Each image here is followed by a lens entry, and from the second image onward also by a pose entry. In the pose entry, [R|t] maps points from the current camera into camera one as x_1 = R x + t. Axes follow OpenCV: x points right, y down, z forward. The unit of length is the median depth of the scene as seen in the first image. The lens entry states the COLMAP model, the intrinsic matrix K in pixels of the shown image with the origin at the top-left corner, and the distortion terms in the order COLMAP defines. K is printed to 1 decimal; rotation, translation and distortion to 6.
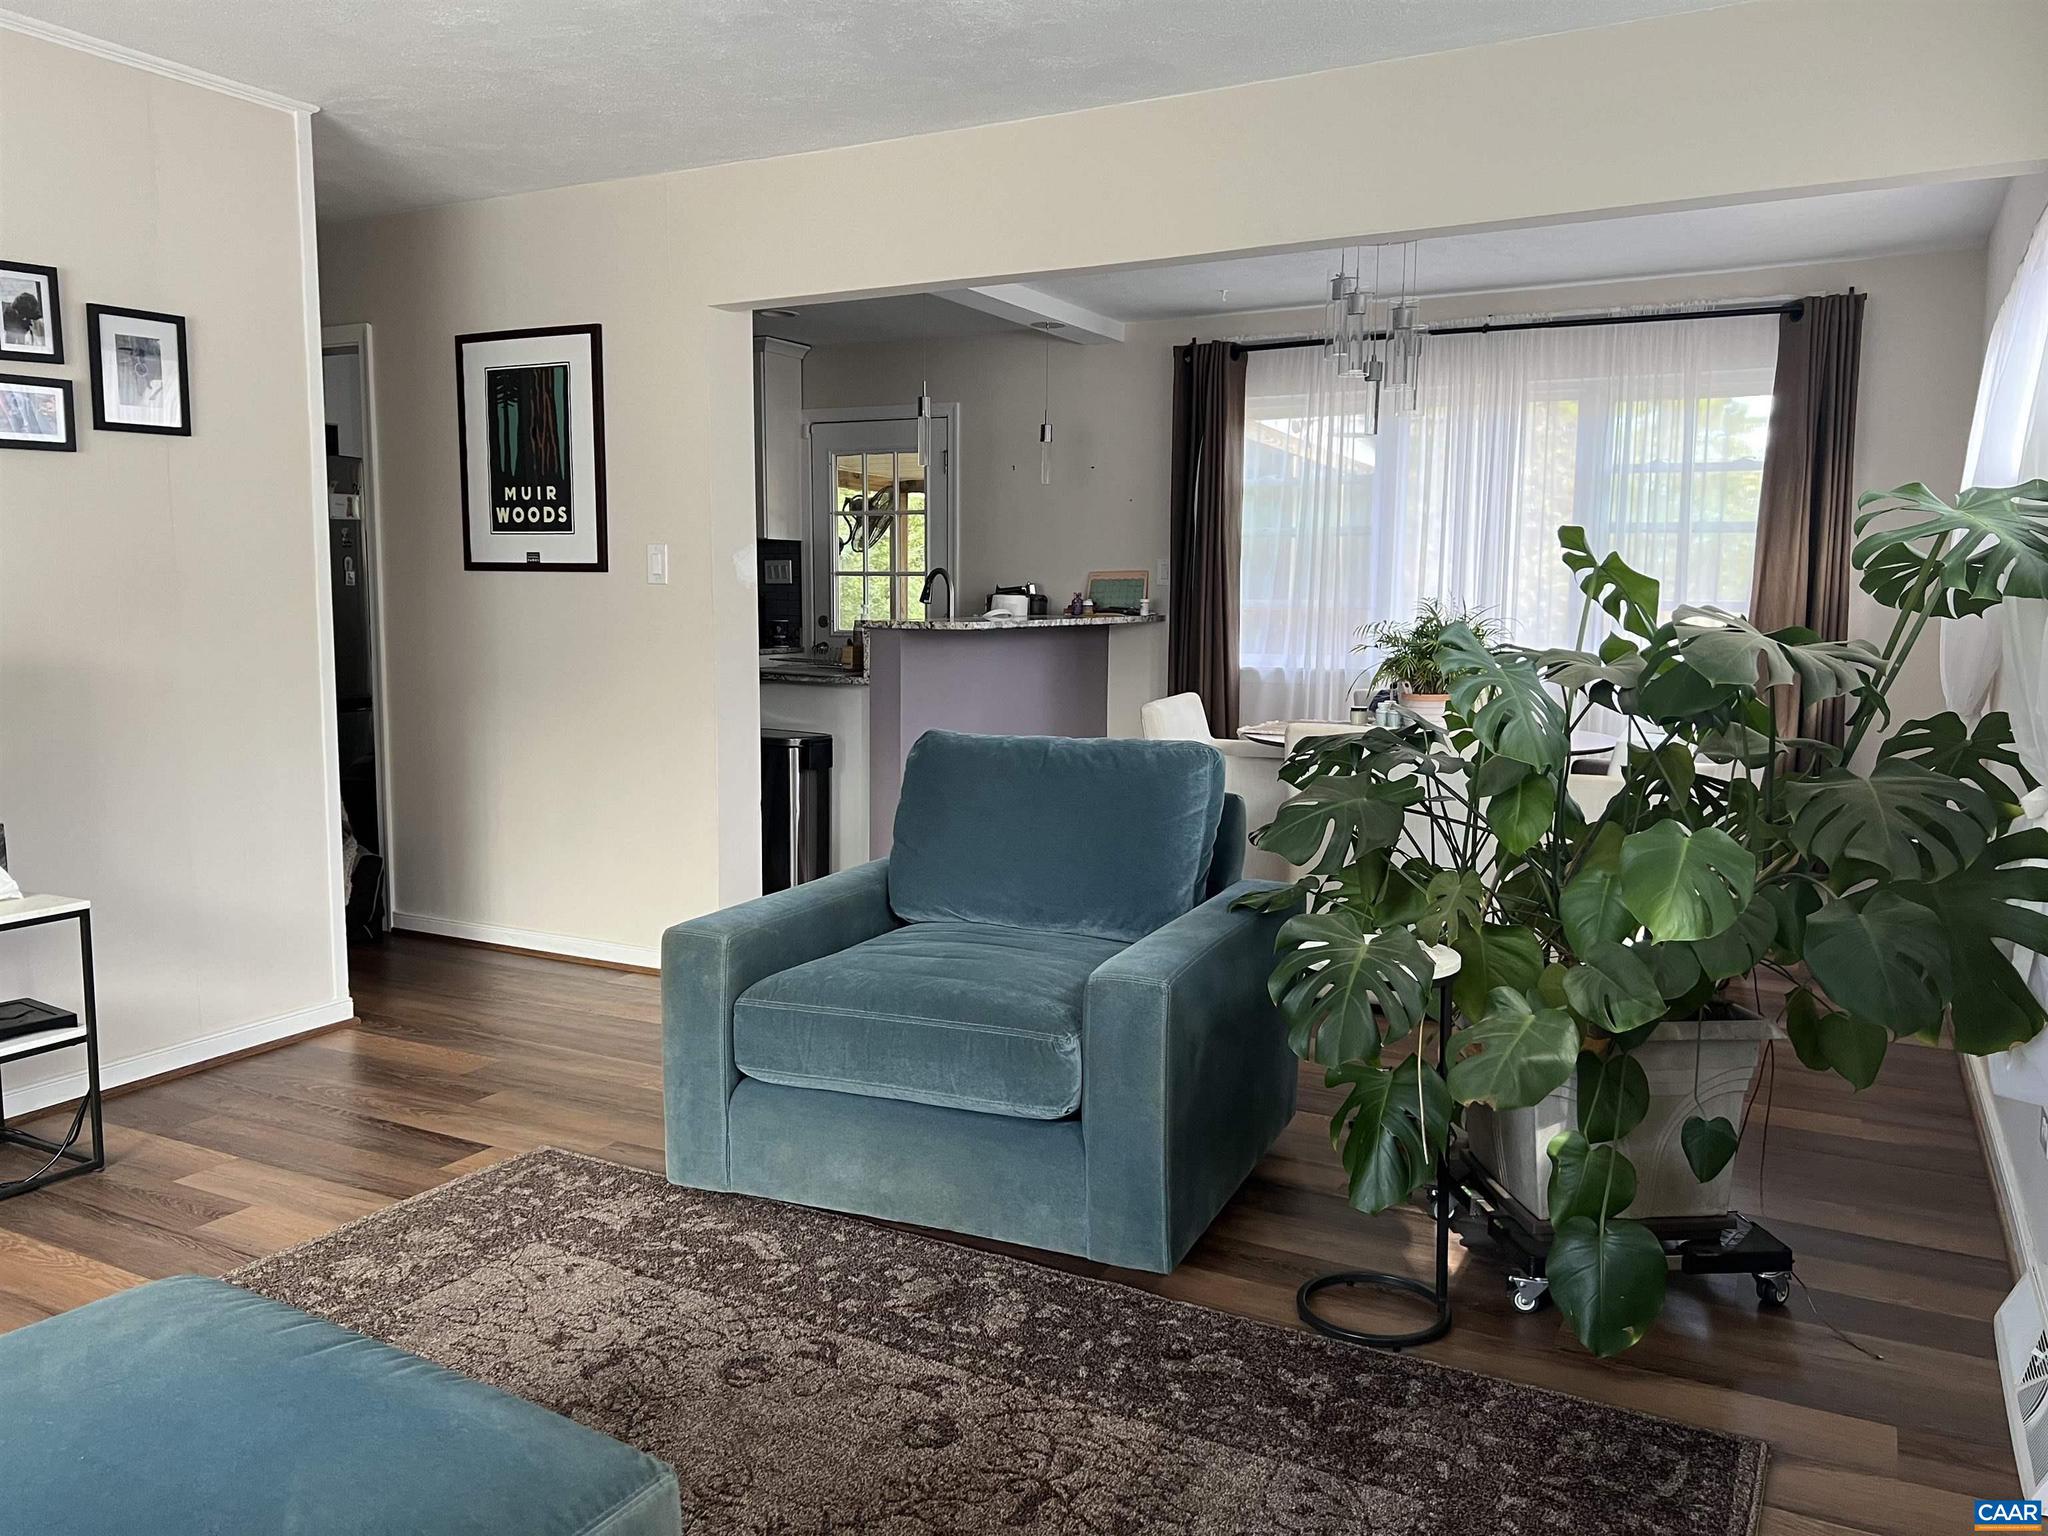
lens RADIAL K [[1530.6, 0, 1014.8], [0, 1530.6, 755.8], [0, 0, 1]] dist [0.052428, -0.057605]
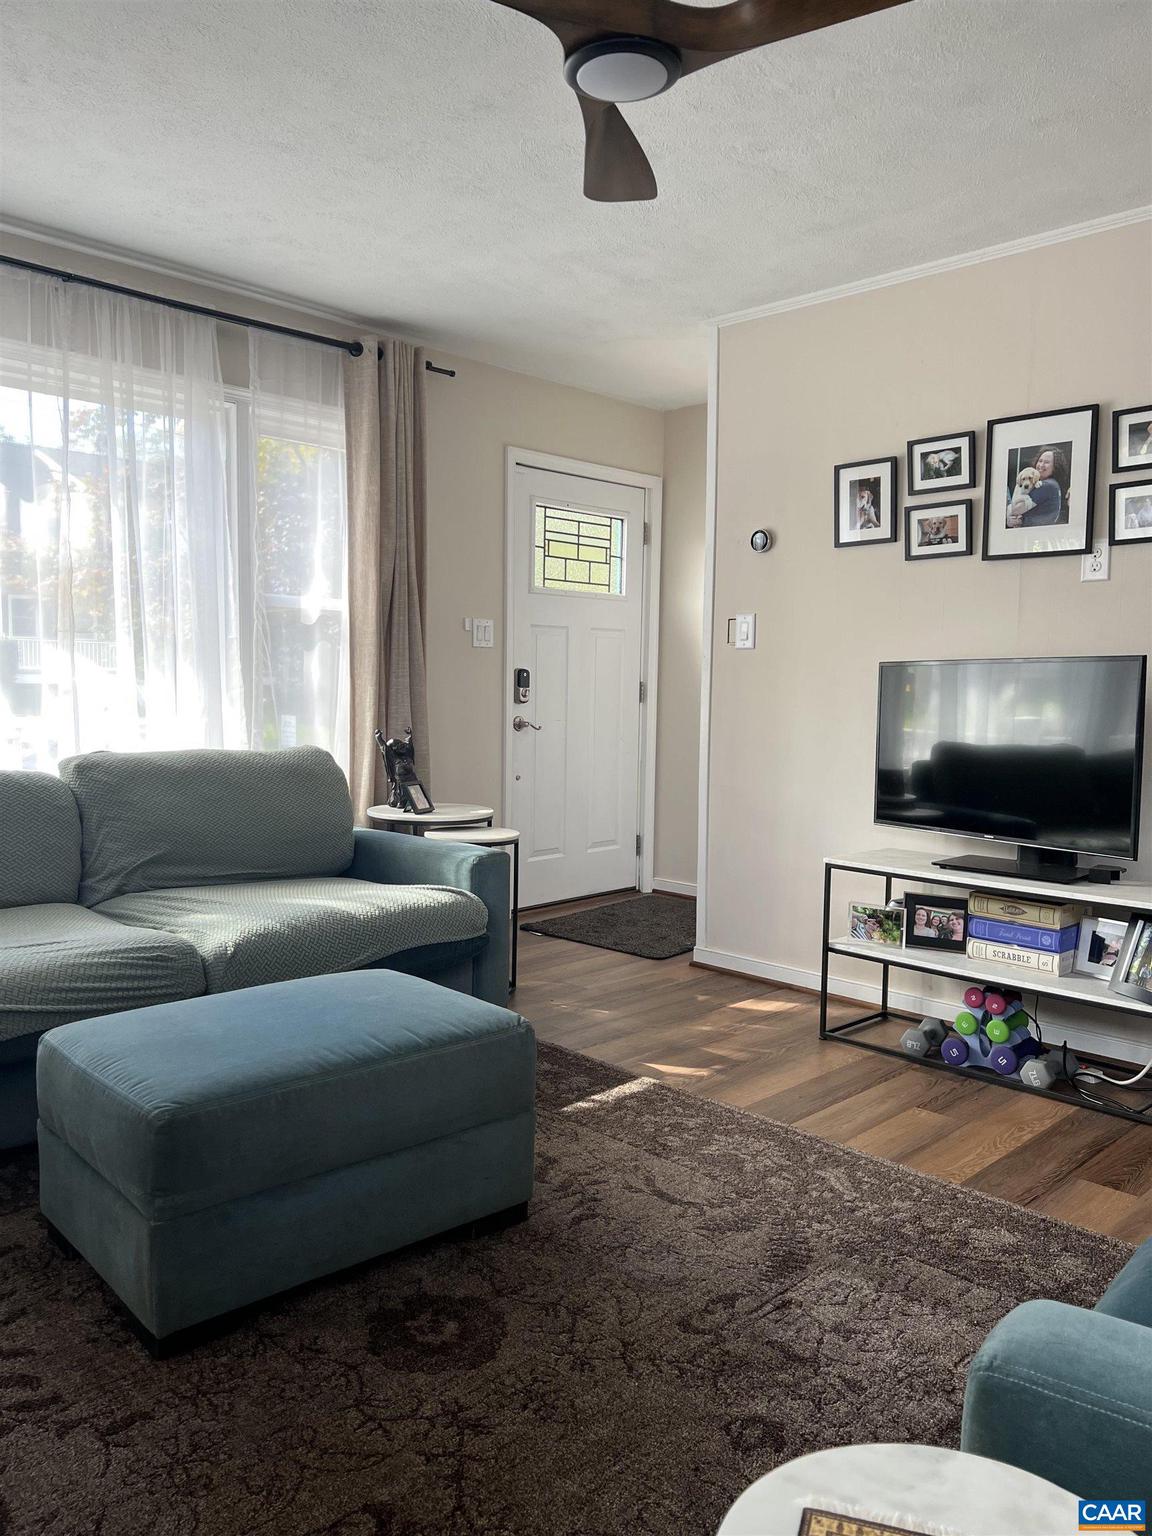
lens RADIAL K [[1148.0, 0, 576.3], [0, 1148.0, 767.7], [0, 0, 1]] dist [0.052428, -0.057605]
pose [[-0.277768, 0.064579, -0.958475, 0.405367], [-0.115269, 0.988289, 0.099993, -0.050919], [0.953708, 0.138258, -0.267071, 0.811228]]
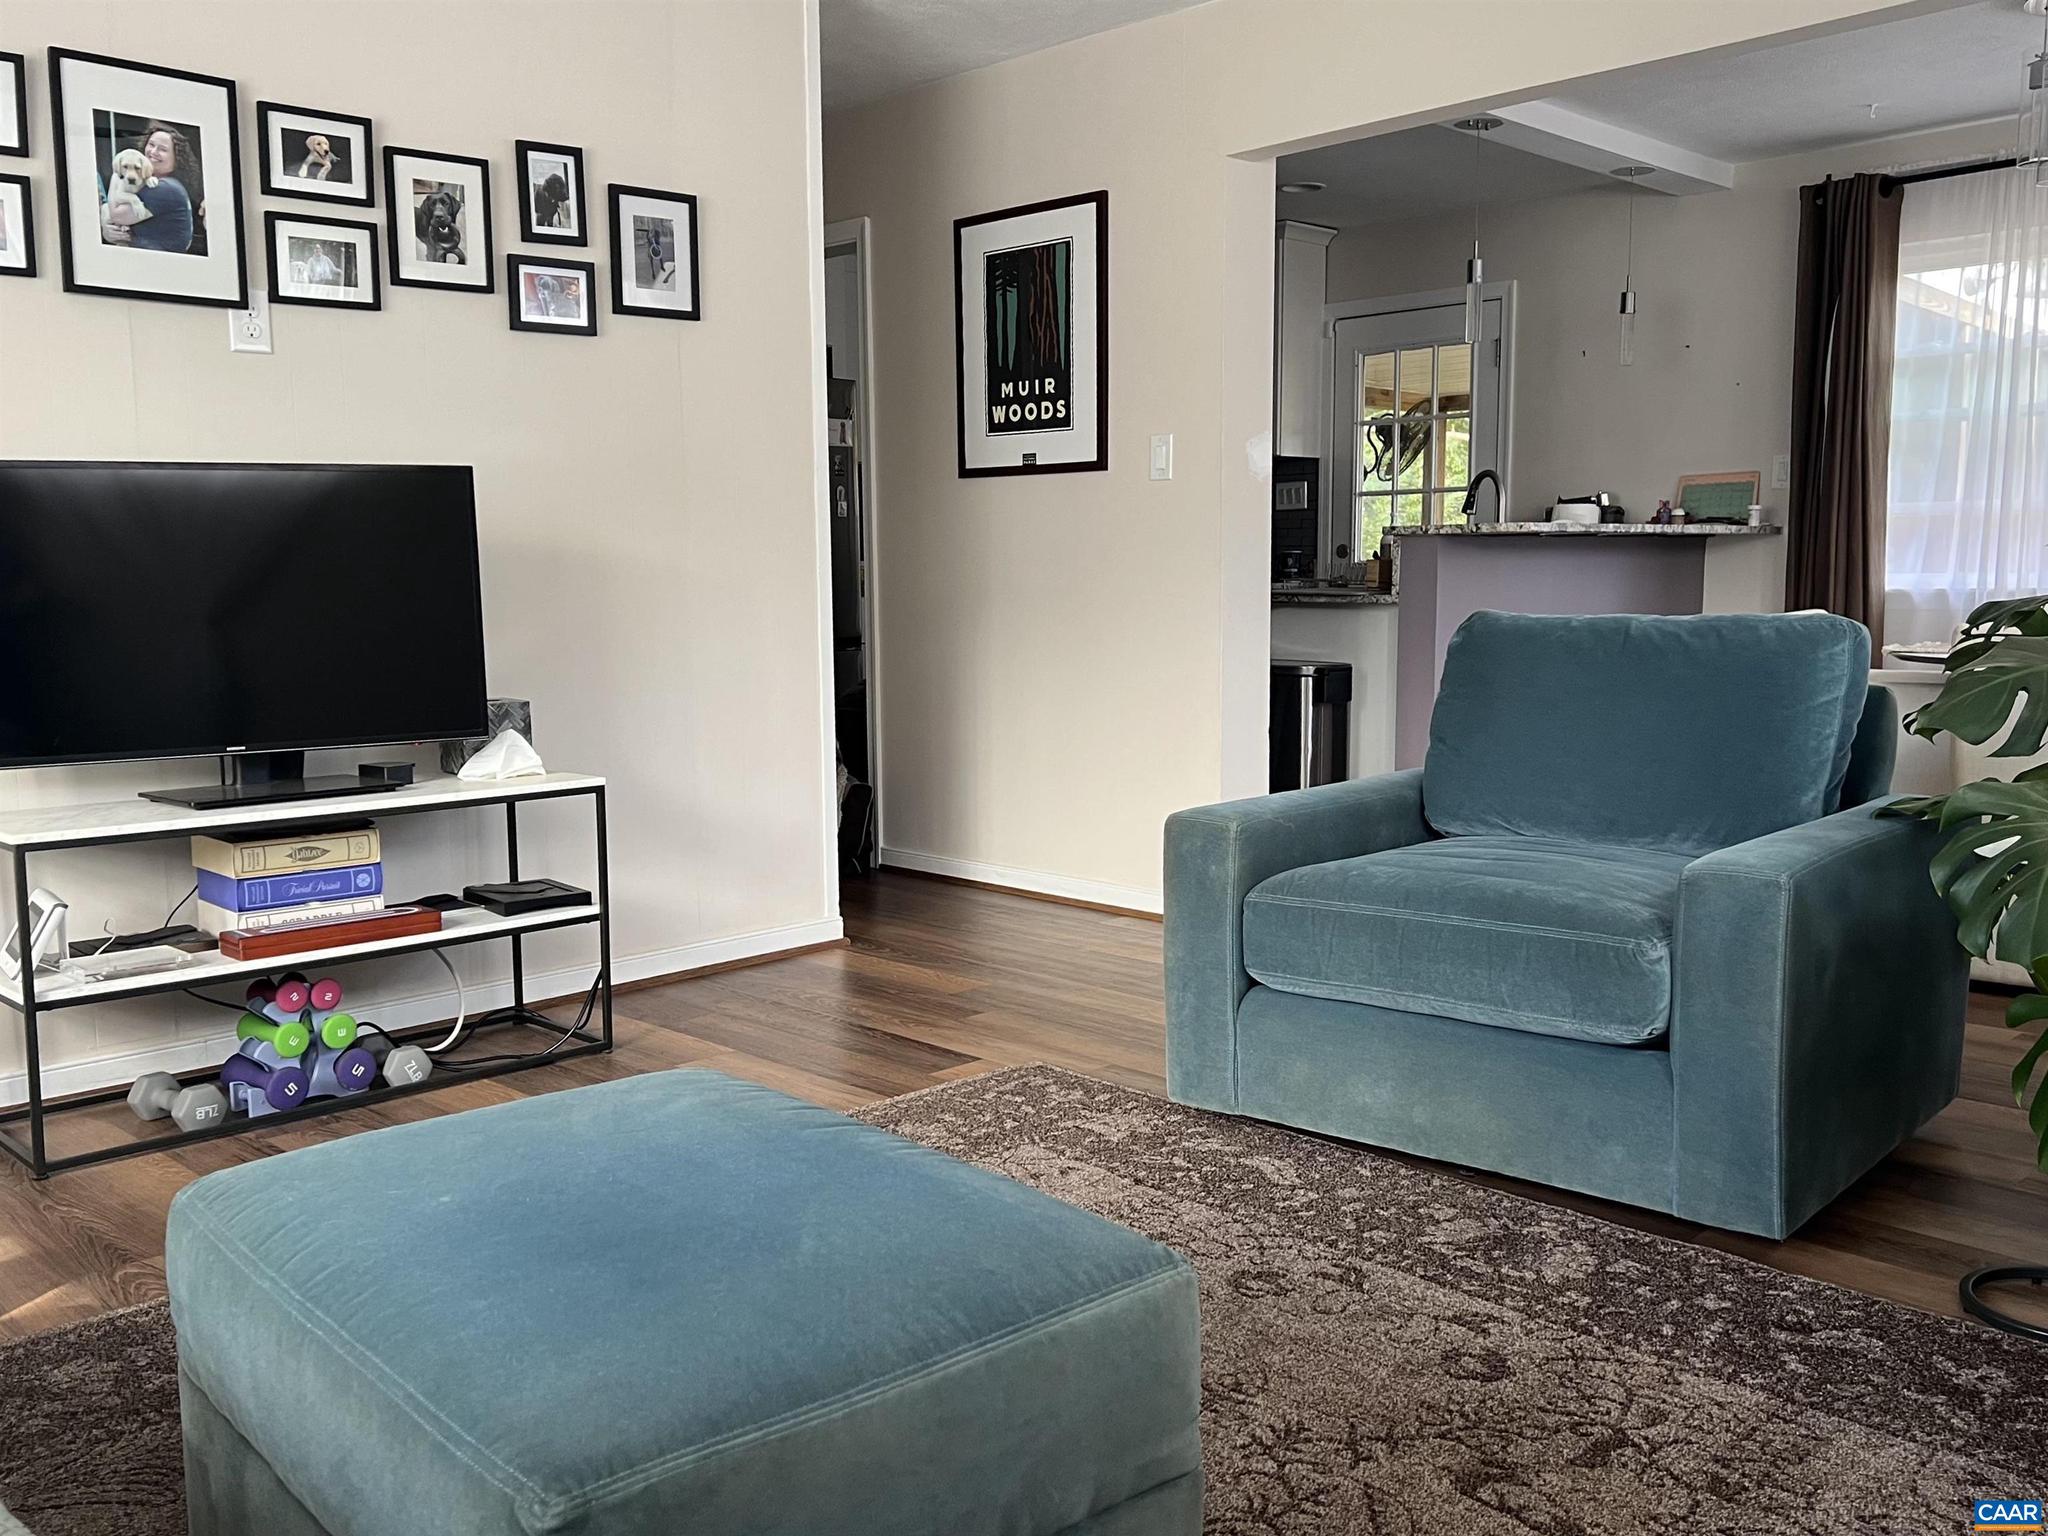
lens RADIAL K [[1763.7, 0, 1014.8], [0, 1763.7, 768.6], [0, 0, 1]] dist [0.070421, -0.094034]
pose [[0.954308, 0.019601, -0.298181, -0.008250], [-0.017843, 0.999804, 0.008618, 0.078087], [0.298291, -0.002903, 0.954471, -0.006649]]
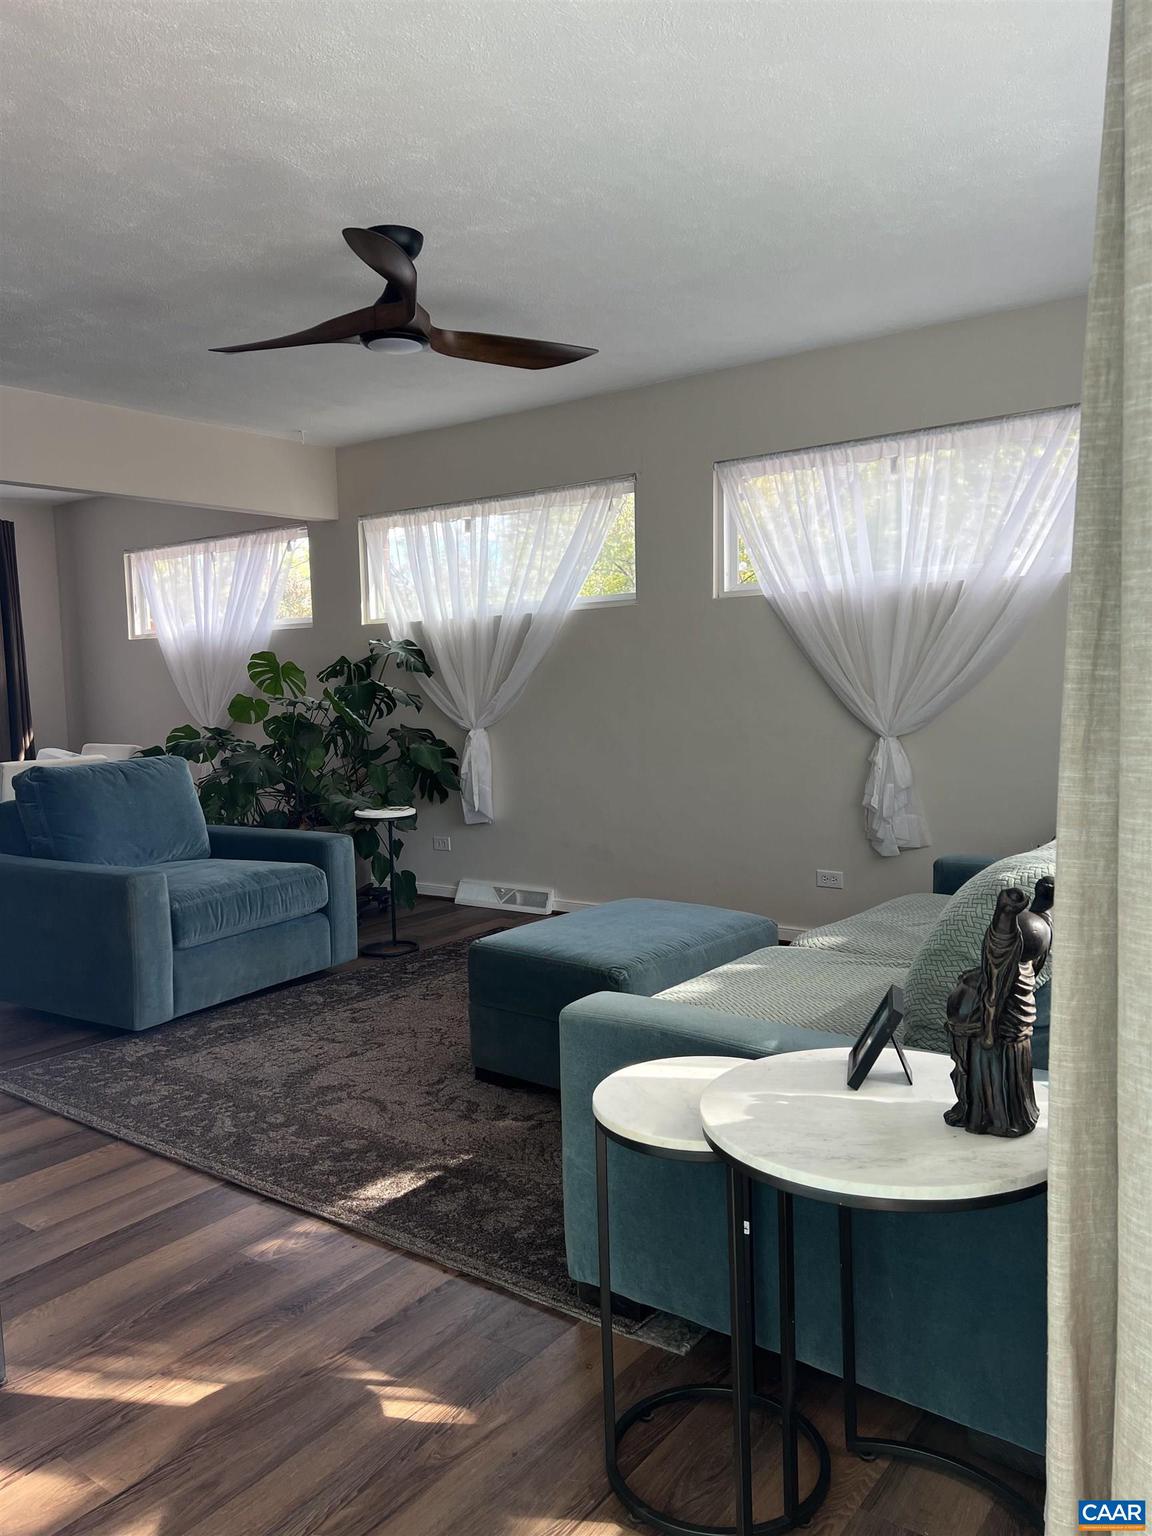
lens RADIAL K [[1148.0, 0, 573.1], [0, 1148.0, 777.7], [0, 0, 1]] dist [0.052428, -0.057605]
pose [[0.149284, -0.095232, 0.984198, -1.378188], [0.130718, 0.988516, 0.075823, -0.028558], [-0.980116, 0.117333, 0.160018, 0.306111]]
